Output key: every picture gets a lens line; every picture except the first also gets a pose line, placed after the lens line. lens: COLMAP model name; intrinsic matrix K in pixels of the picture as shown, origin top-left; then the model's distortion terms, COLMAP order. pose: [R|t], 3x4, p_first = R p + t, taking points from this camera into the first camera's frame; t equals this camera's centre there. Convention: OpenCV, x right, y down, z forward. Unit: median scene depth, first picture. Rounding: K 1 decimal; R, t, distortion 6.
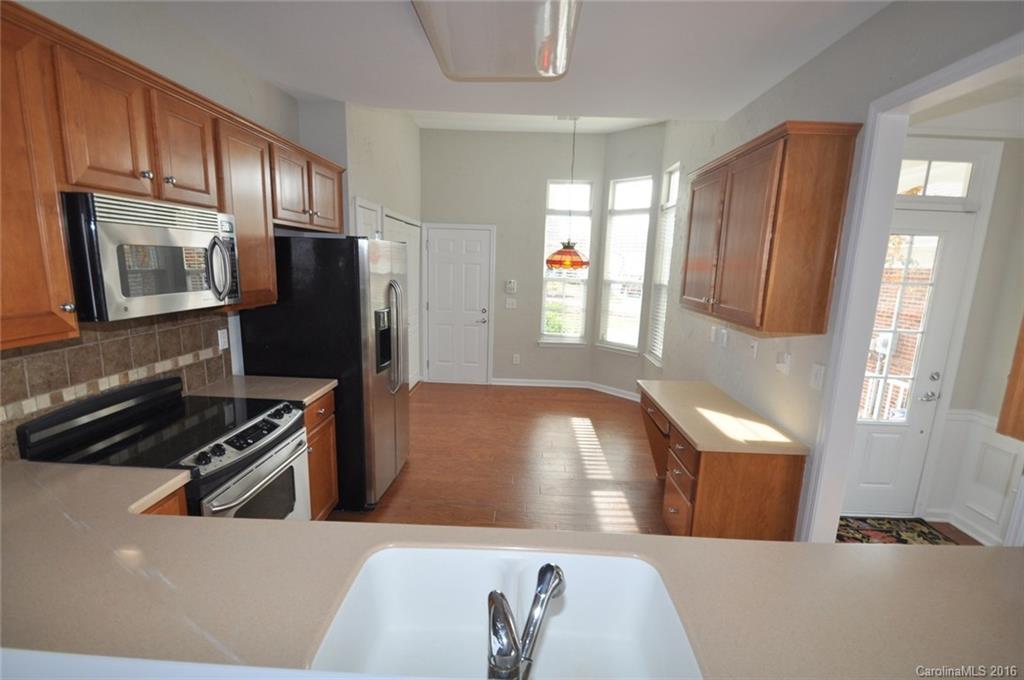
lens RADIAL K [[444.5, 0, 516.3], [0, 444.5, 343.4], [0, 0, 1]] dist [-0.009304, -0.004331]
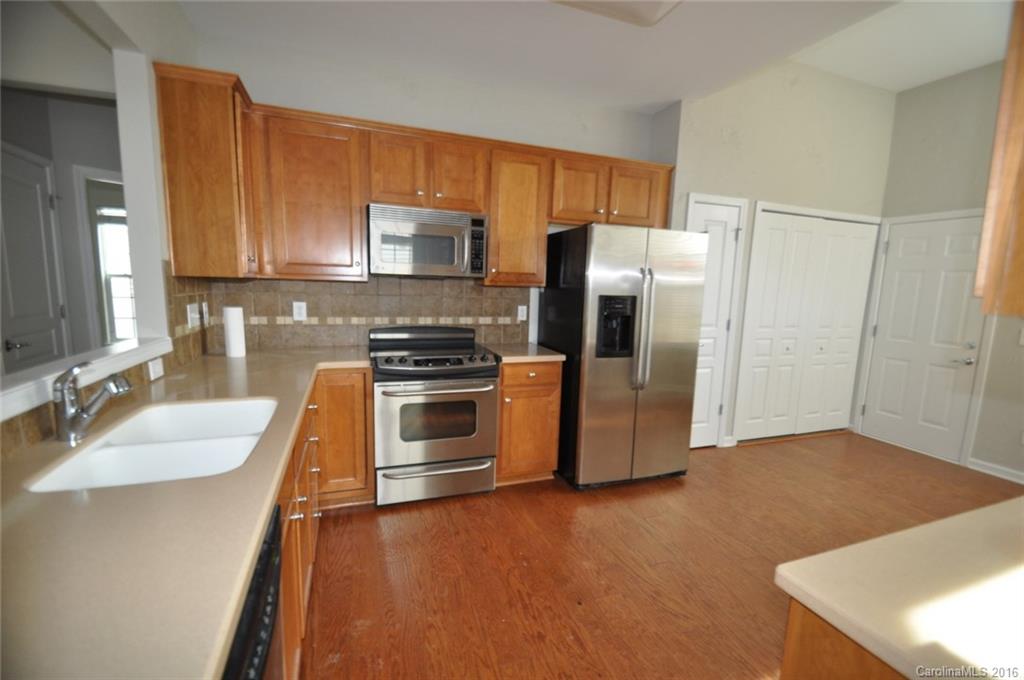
lens RADIAL K [[444.5, 0, 527.0], [0, 444.5, 342.7], [0, 0, 1]] dist [-0.009304, -0.004331]
pose [[0.396409, 0.103442, -0.912228, 0.587443], [-0.179400, 0.983205, 0.033533, 0.031925], [0.900375, 0.150361, 0.408309, 0.478654]]
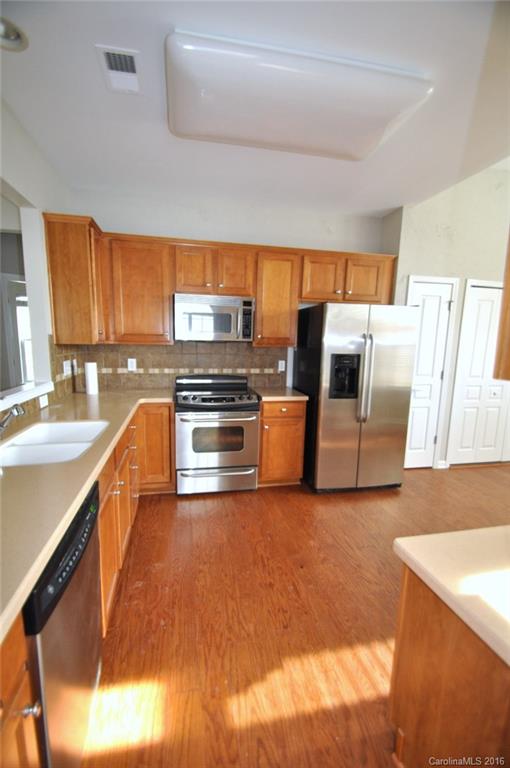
lens RADIAL K [[333.4, 0, 255.4], [0, 333.4, 387.4], [0, 0, 1]] dist [-0.009304, -0.004331]
pose [[0.248524, 0.115240, -0.961746, 0.694175], [-0.183497, 0.980520, 0.070072, 0.002597], [0.951086, 0.159063, 0.264829, 0.533679]]
